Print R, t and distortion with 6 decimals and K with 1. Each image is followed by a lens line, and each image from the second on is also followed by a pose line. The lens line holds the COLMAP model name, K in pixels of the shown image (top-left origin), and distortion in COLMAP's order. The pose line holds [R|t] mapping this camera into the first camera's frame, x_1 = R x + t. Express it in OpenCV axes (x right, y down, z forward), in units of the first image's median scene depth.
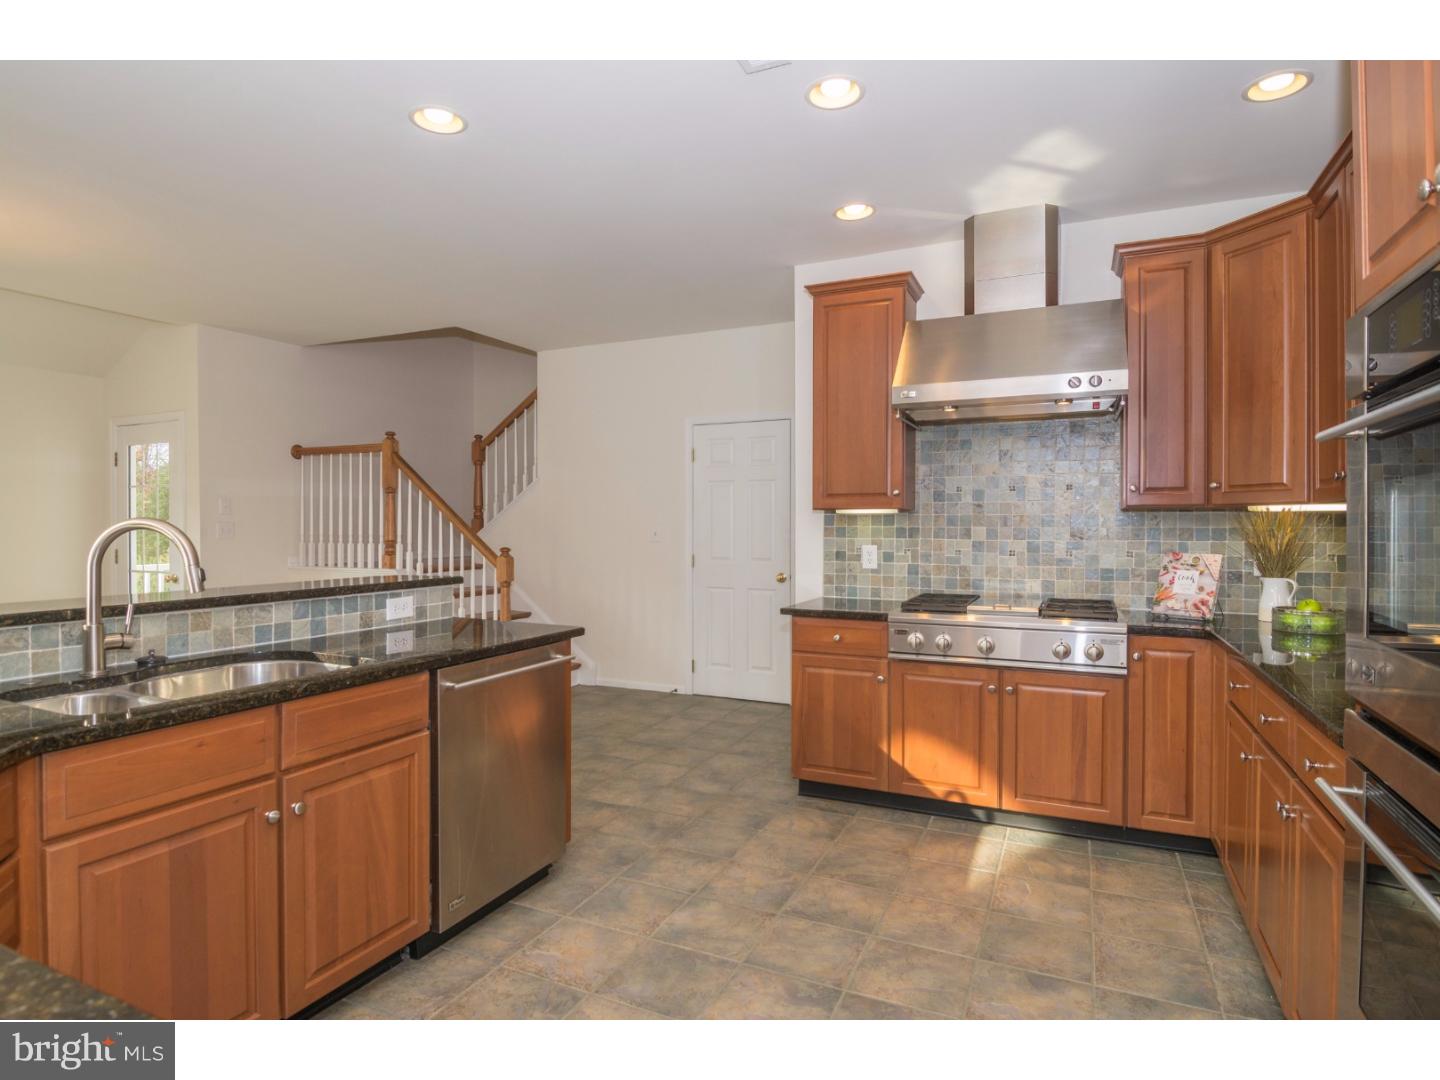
lens RADIAL K [[760.8, 0, 718.0], [0, 760.8, 534.7], [0, 0, 1]] dist [-0.002526, -0.000975]
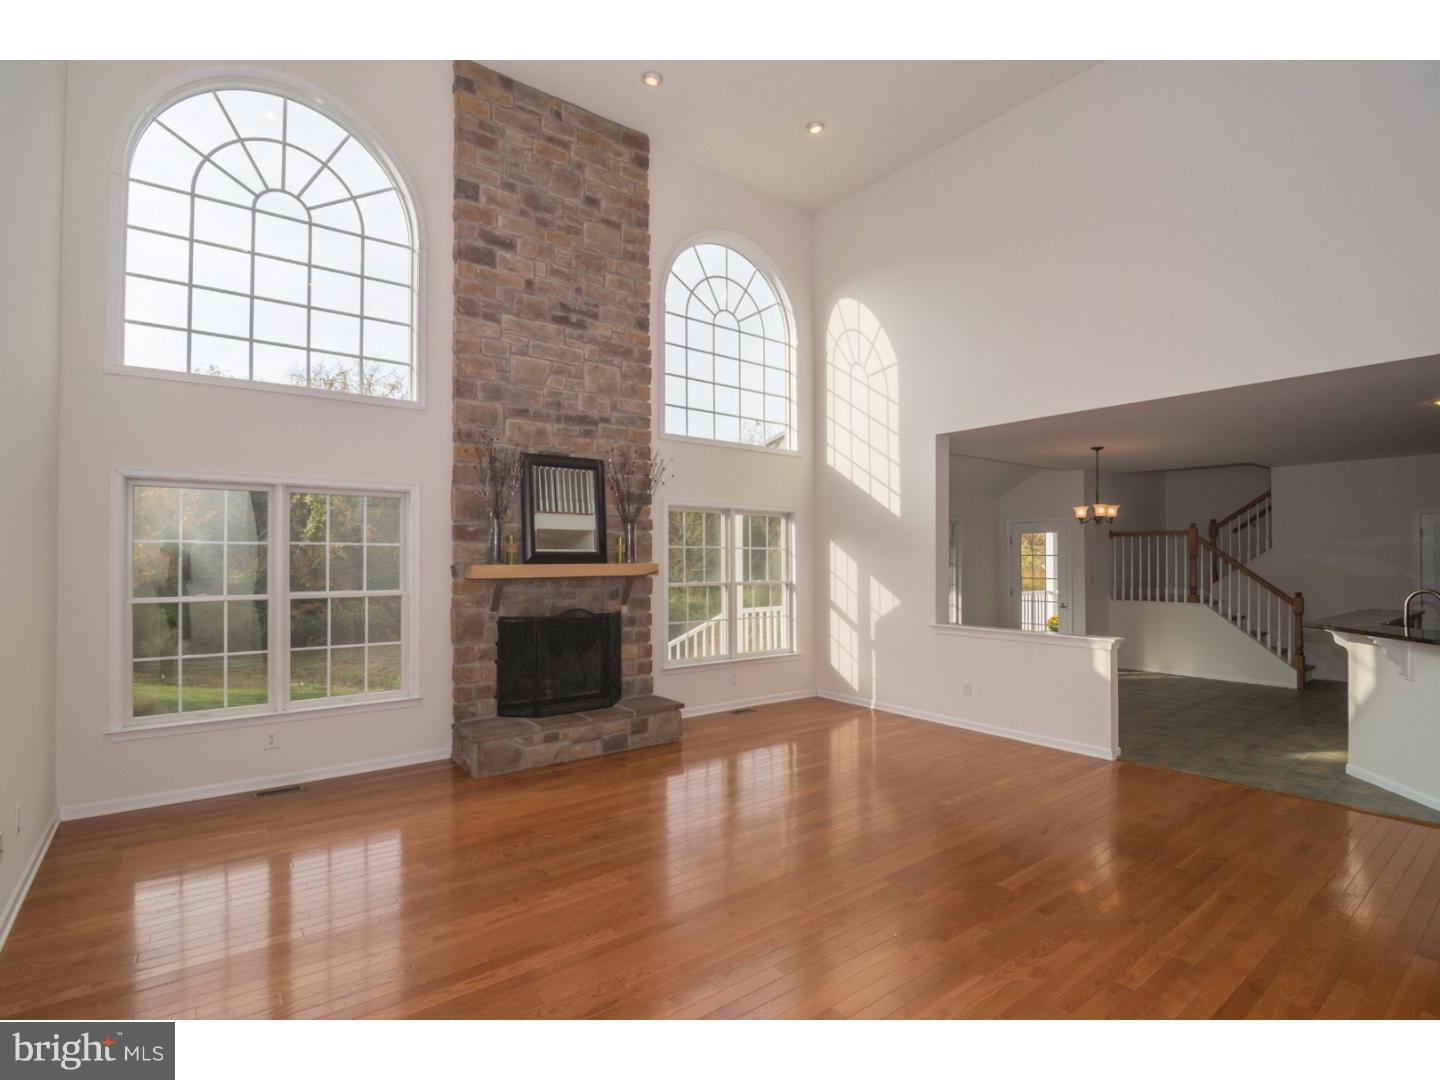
lens RADIAL K [[723.8, 0, 729.5], [0, 723.8, 547.9], [0, 0, 1]] dist [-0.015154, -0.004311]
pose [[0.887955, -0.008075, -0.459860, -1.046282], [-0.000492, 0.999829, -0.018505, -0.086334], [0.459931, 0.016658, 0.887798, -1.596559]]
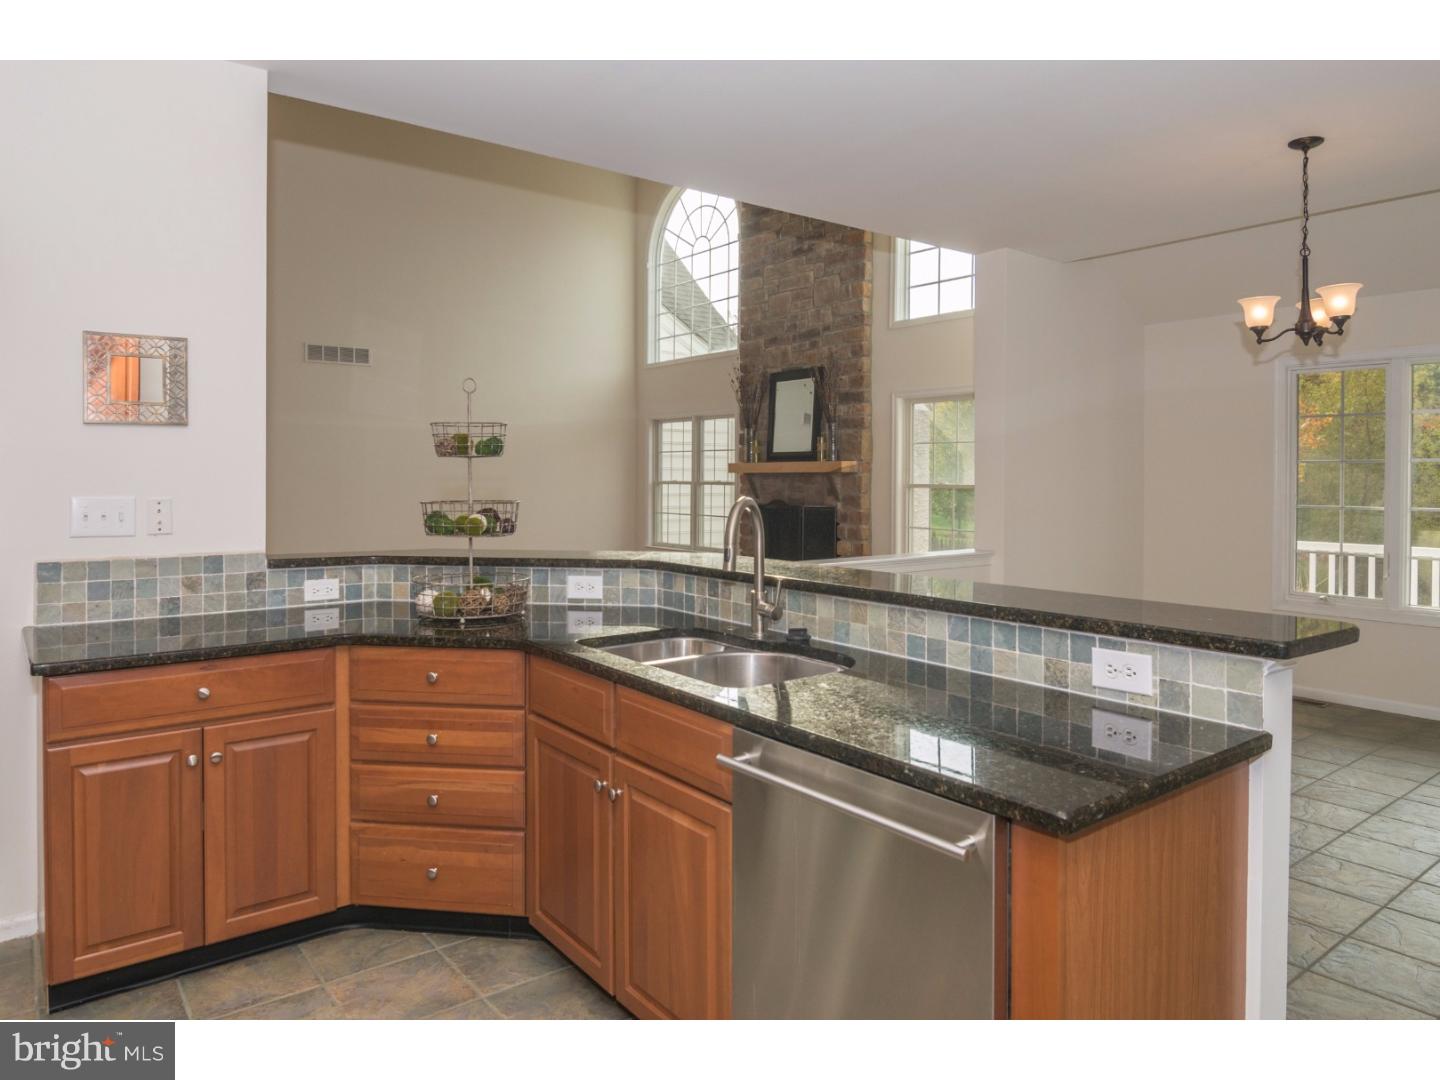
lens RADIAL K [[900.3, 0, 721.4], [0, 900.3, 531.7], [0, 0, 1]] dist [-0.005479, -0.003320]
pose [[-0.465908, 0.046139, -0.883629, 0.218292], [-0.012953, 0.998177, 0.058949, -0.028180], [0.884738, 0.038911, -0.464461, 0.884228]]
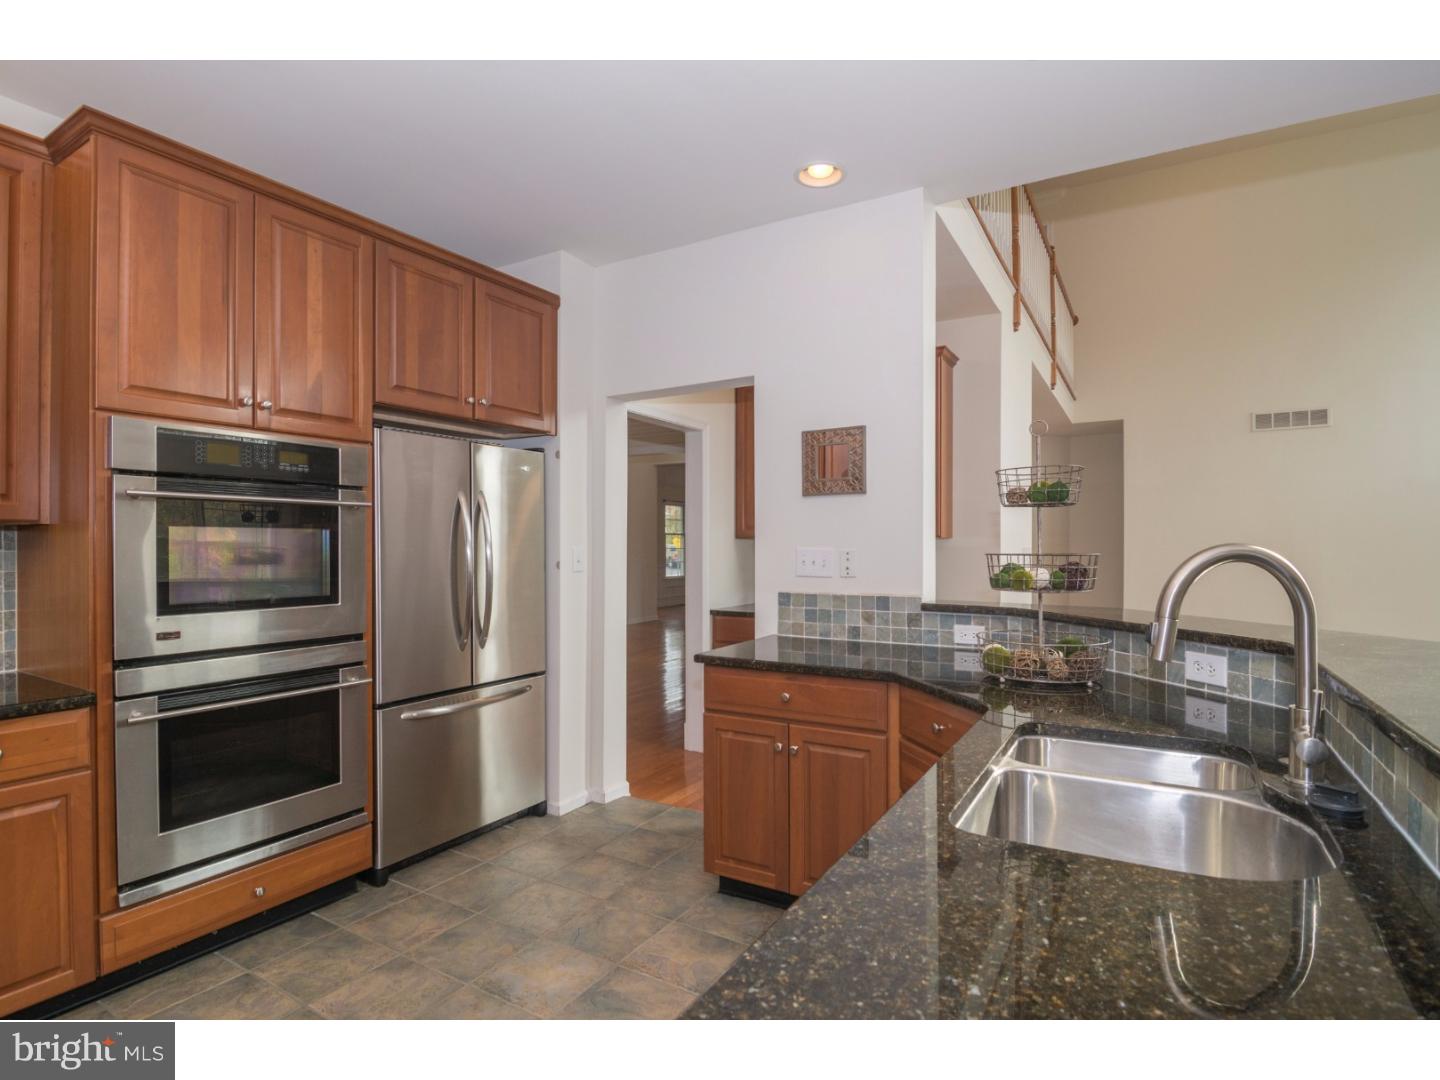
lens RADIAL K [[723.8, 0, 711.5], [0, 723.8, 552.4], [0, 0, 1]] dist [-0.015154, -0.004311]
pose [[-0.994352, -0.004222, 0.106050, -0.208192], [-0.002358, 0.999841, 0.017698, -0.015737], [-0.106108, 0.017348, -0.994203, 0.939257]]
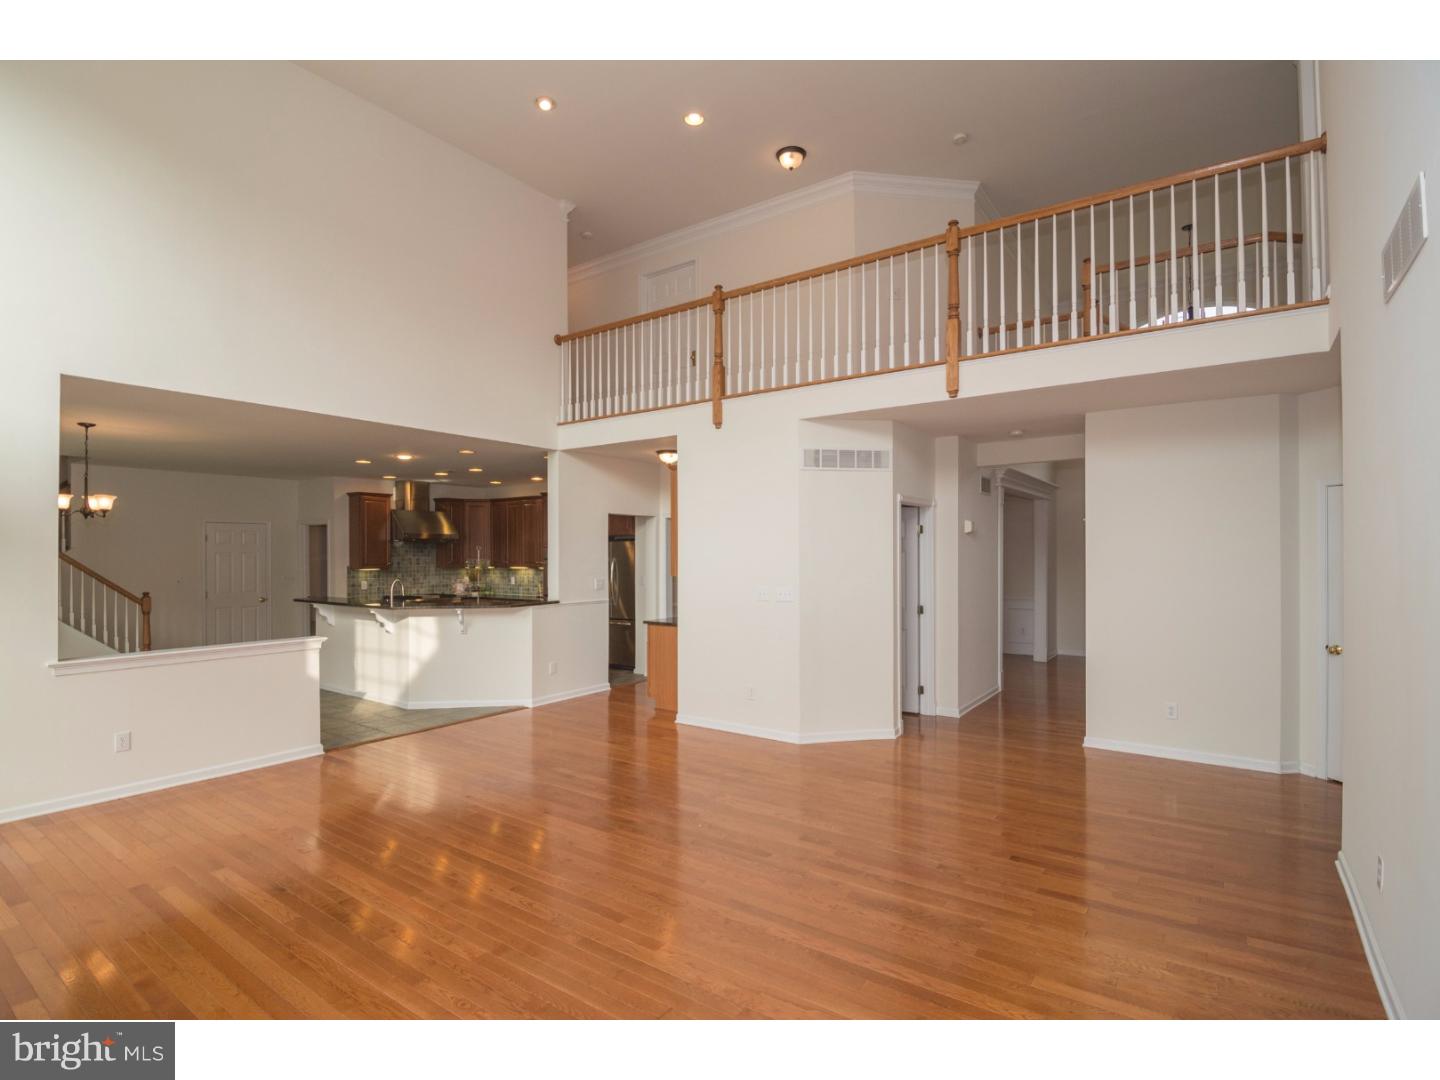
lens RADIAL K [[723.8, 0, 722.5], [0, 723.8, 542.5], [0, 0, 1]] dist [-0.015154, -0.004311]
pose [[0.185086, 0.007322, 0.982695, -2.597602], [0.013575, 0.999858, -0.010007, -0.100936], [-0.982629, 0.015192, 0.184960, -0.946500]]
